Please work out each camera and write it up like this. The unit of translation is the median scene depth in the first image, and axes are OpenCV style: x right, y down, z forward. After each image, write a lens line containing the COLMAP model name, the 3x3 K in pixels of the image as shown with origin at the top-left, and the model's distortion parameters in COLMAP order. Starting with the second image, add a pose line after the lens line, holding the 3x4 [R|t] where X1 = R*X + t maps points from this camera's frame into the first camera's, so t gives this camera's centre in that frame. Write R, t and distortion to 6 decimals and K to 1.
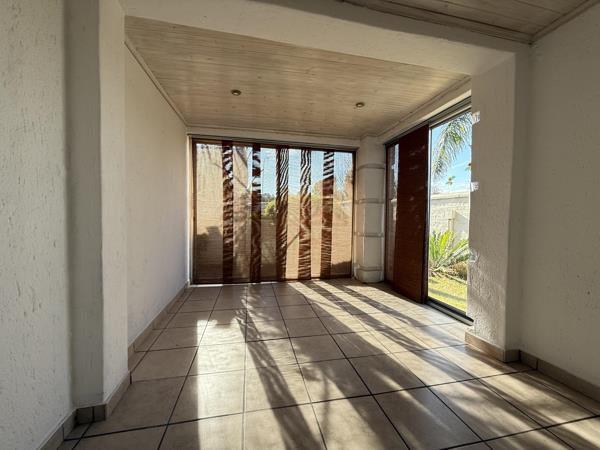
lens RADIAL K [[240.8, 0, 297.9], [0, 240.8, 225.6], [0, 0, 1]] dist [0.000672, 0.000140]
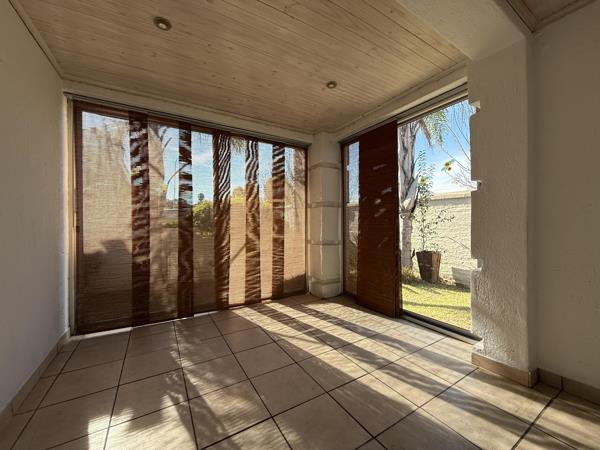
lens RADIAL K [[240.4, 0, 299.2], [0, 240.4, 226.2], [0, 0, 1]] dist [0.001296, 0.000054]
pose [[0.942539, -0.017236, 0.333652, -0.106760], [0.026751, 0.999355, -0.023944, -0.004999], [-0.333024, 0.031493, 0.942392, 0.239160]]
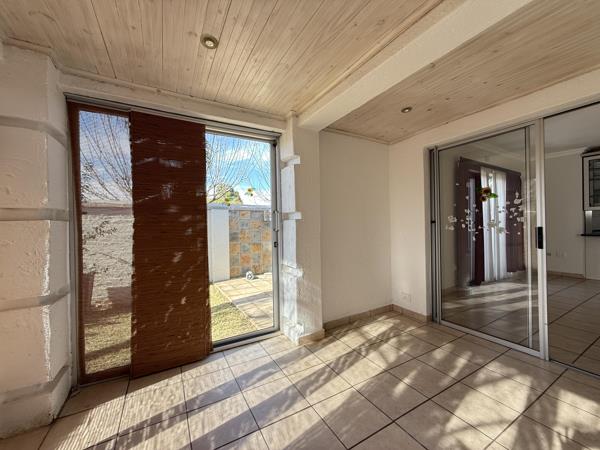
lens RADIAL K [[240.8, 0, 297.9], [0, 240.8, 225.6], [0, 0, 1]] dist [0.000672, 0.000140]
pose [[-0.311759, -0.010606, 0.950102, -0.261649], [0.047275, 0.998526, 0.026659, -0.087100], [-0.948984, 0.053227, -0.310798, 0.841496]]
